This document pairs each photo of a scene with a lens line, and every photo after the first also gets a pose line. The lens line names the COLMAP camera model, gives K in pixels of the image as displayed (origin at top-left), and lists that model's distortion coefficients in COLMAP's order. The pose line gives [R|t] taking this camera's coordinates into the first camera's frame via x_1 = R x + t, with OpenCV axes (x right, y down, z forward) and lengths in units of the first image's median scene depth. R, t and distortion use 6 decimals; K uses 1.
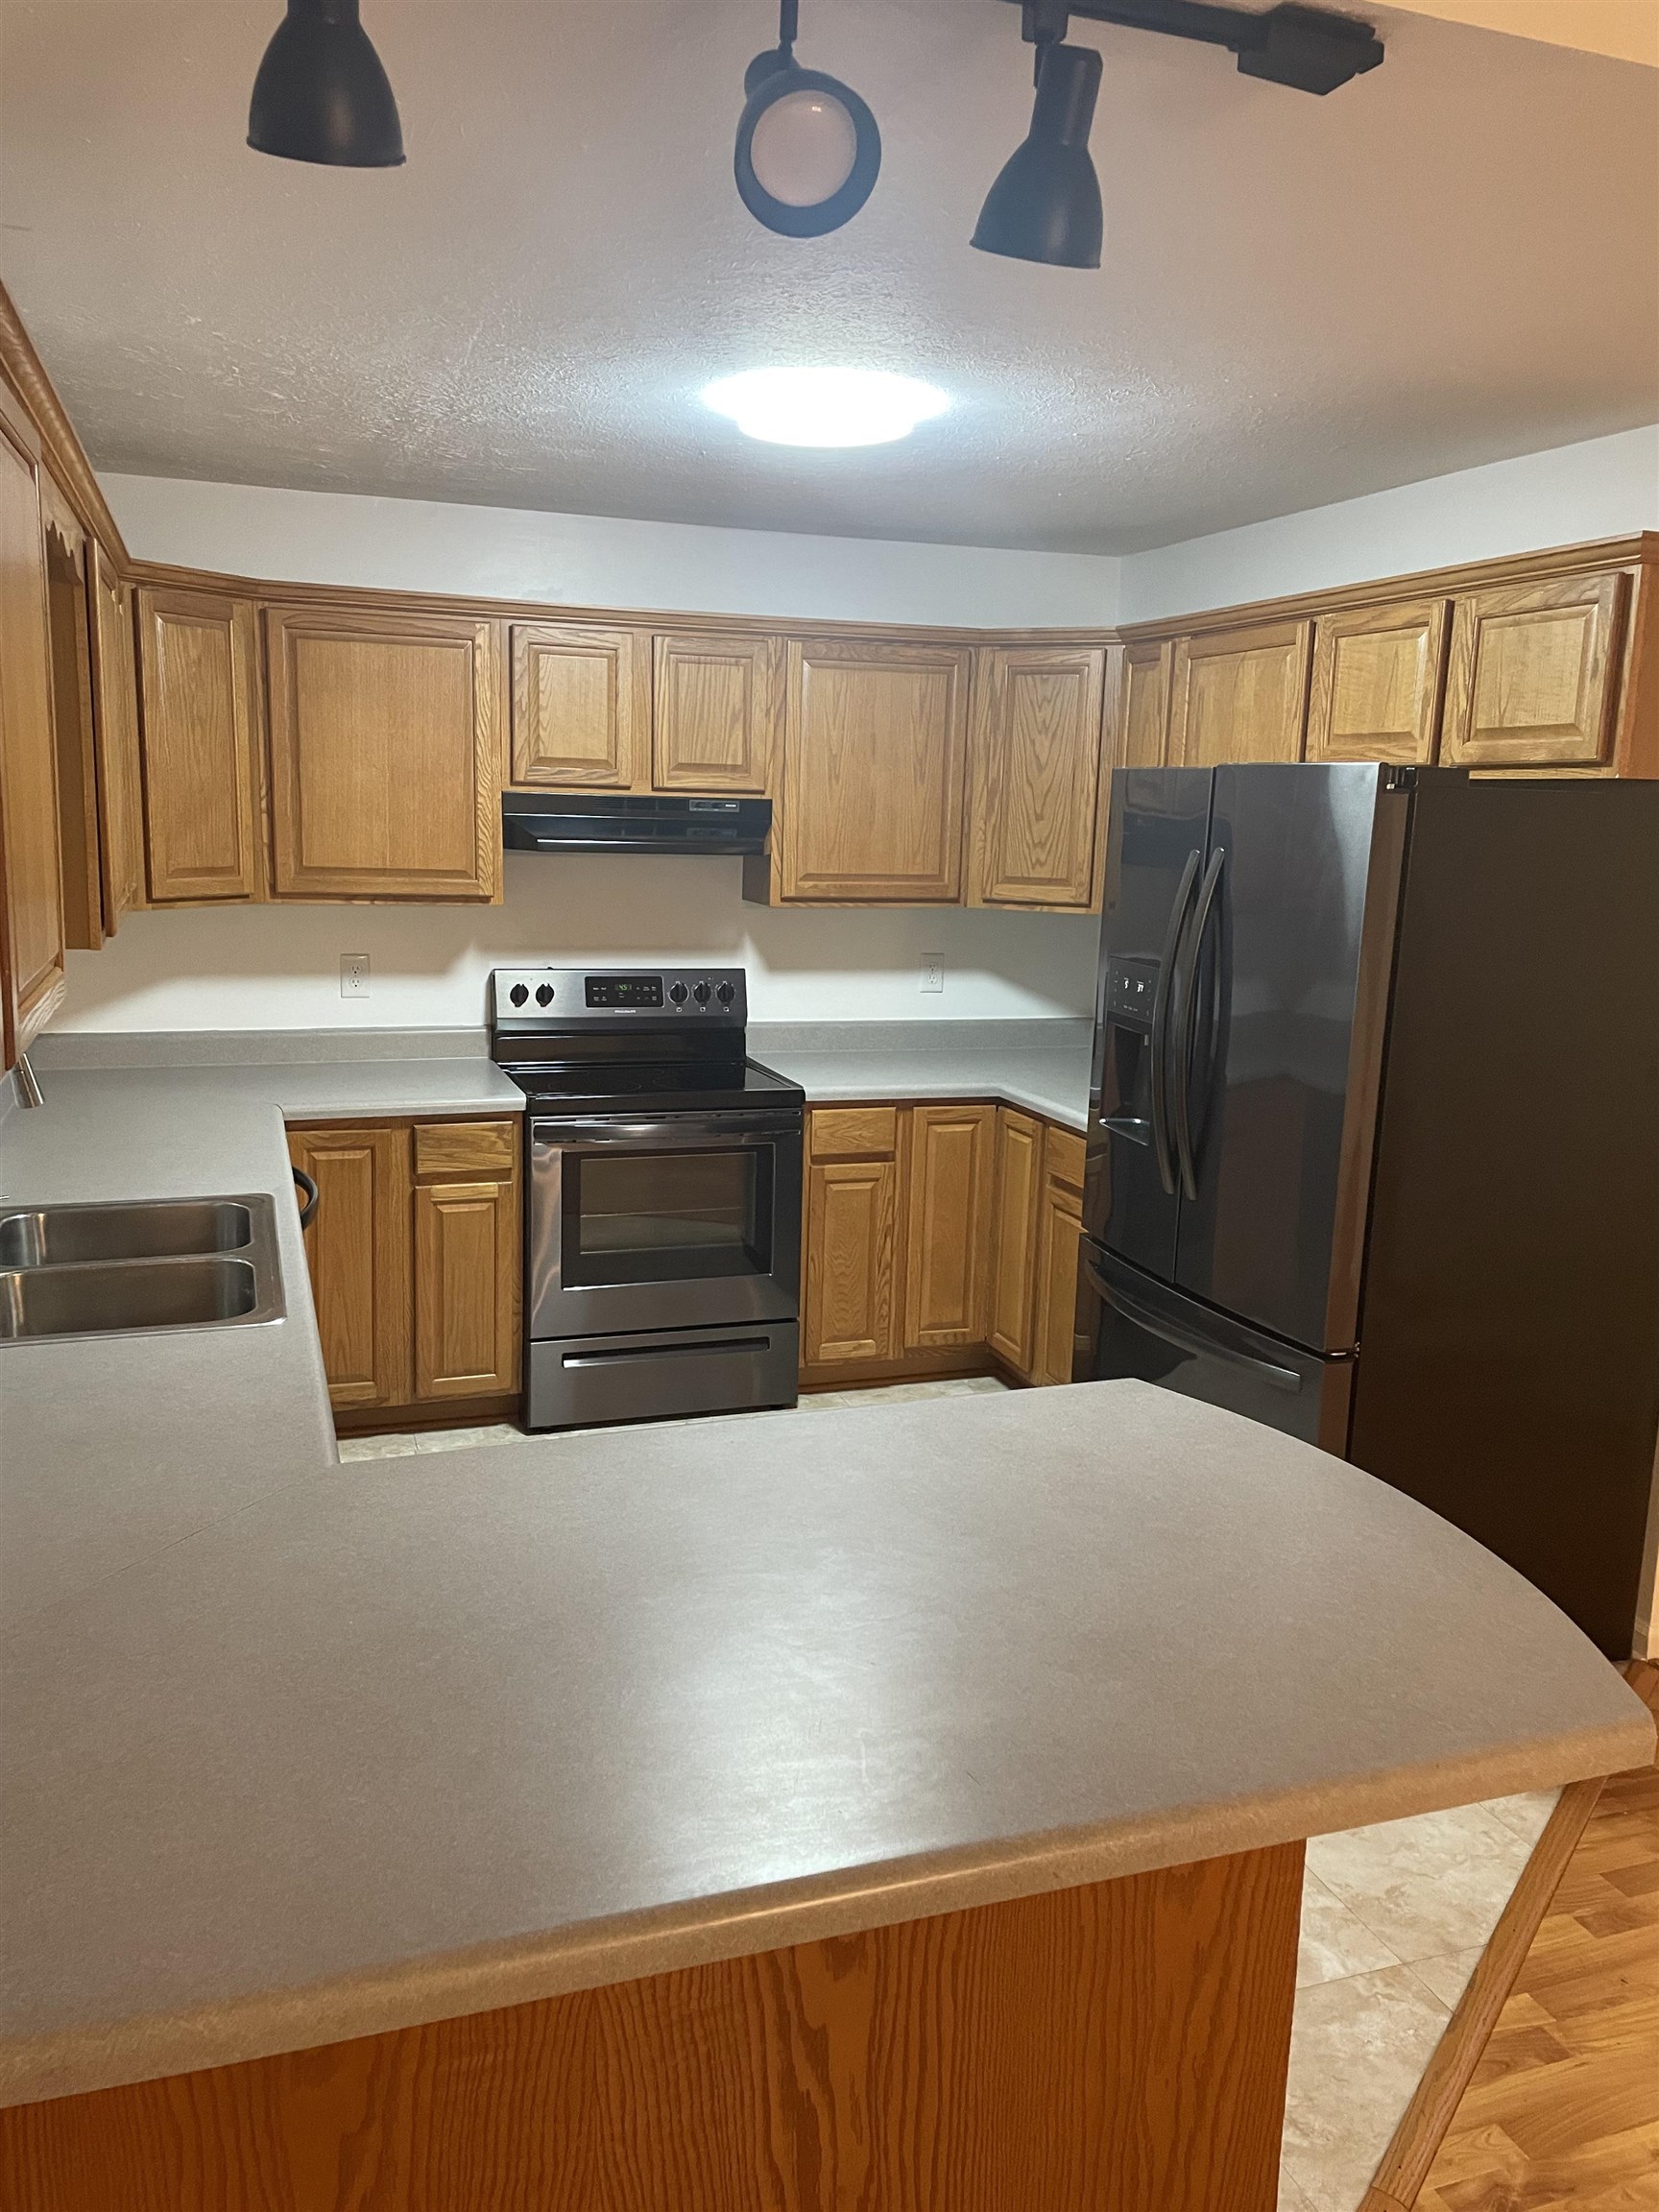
lens RADIAL K [[1674.2, 0, 818.0], [0, 1674.2, 1096.2], [0, 0, 1]] dist [0.074743, -0.080065]
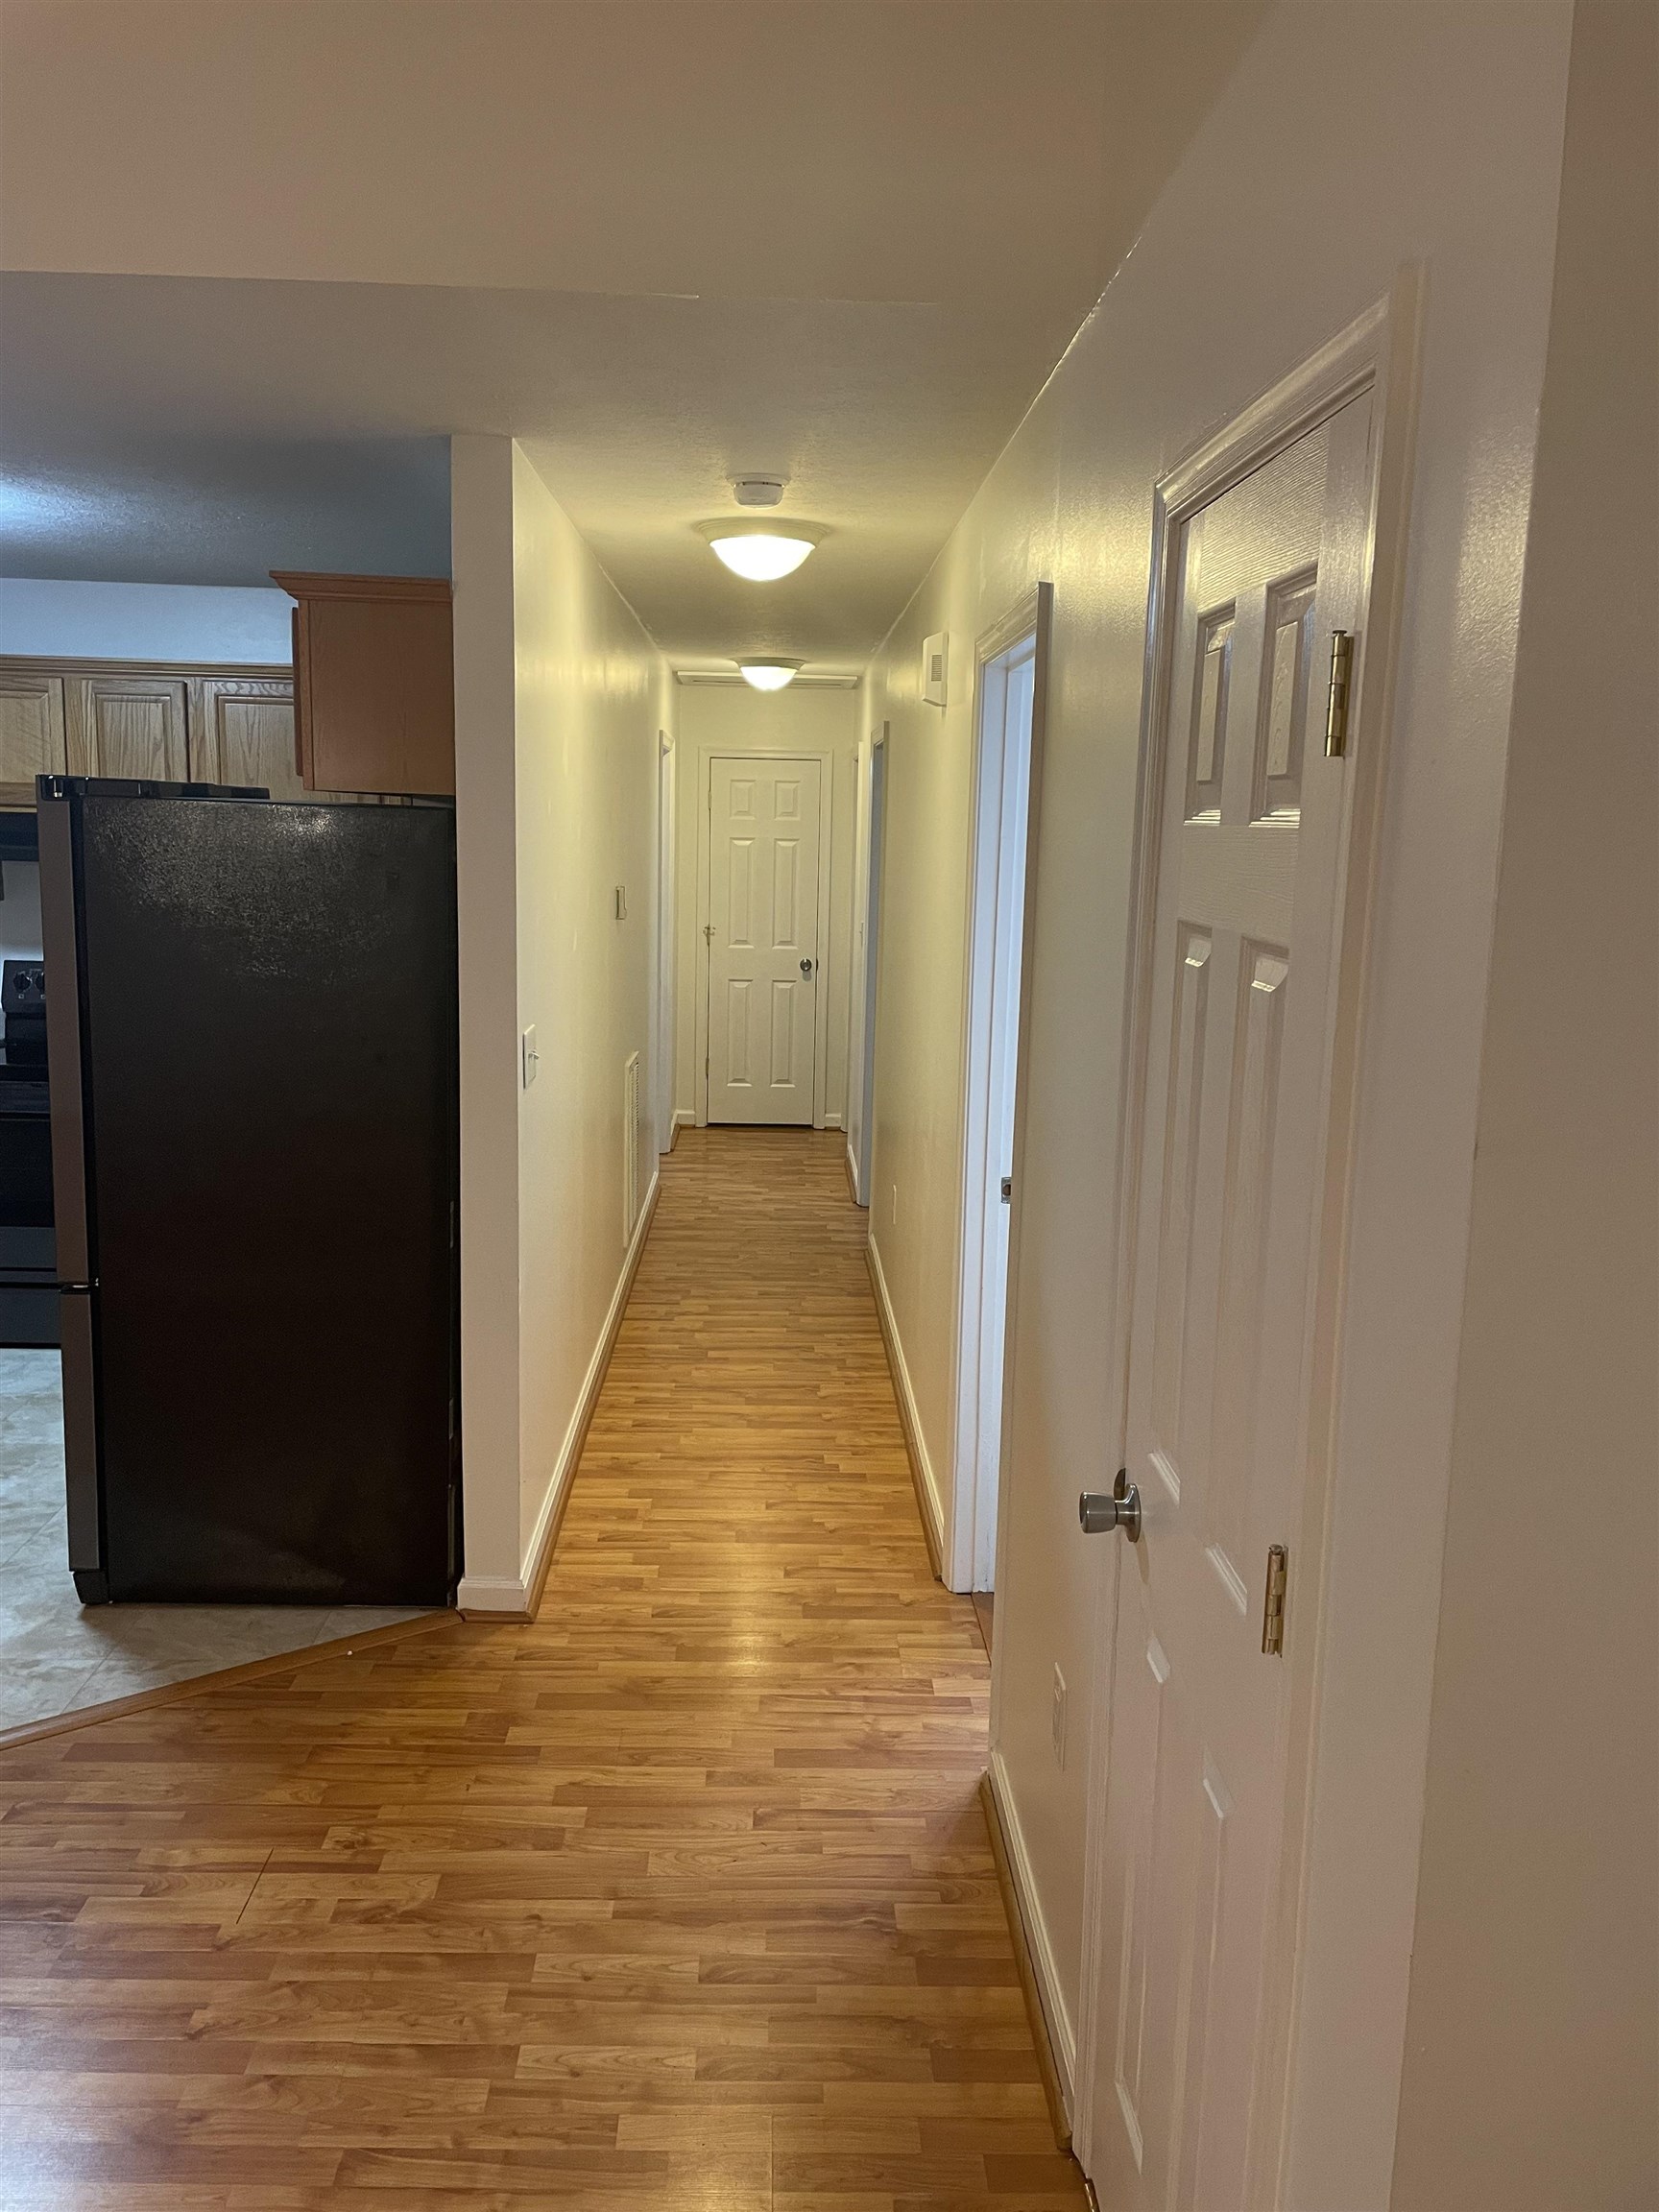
lens RADIAL K [[1674.2, 0, 818.0], [0, 1674.2, 1096.2], [0, 0, 1]] dist [0.074743, -0.080065]
pose [[0.950601, 0.046301, -0.306944, 0.813999], [-0.054134, 0.998388, -0.017051, 0.011497], [0.305660, 0.032825, 0.951575, 0.037063]]
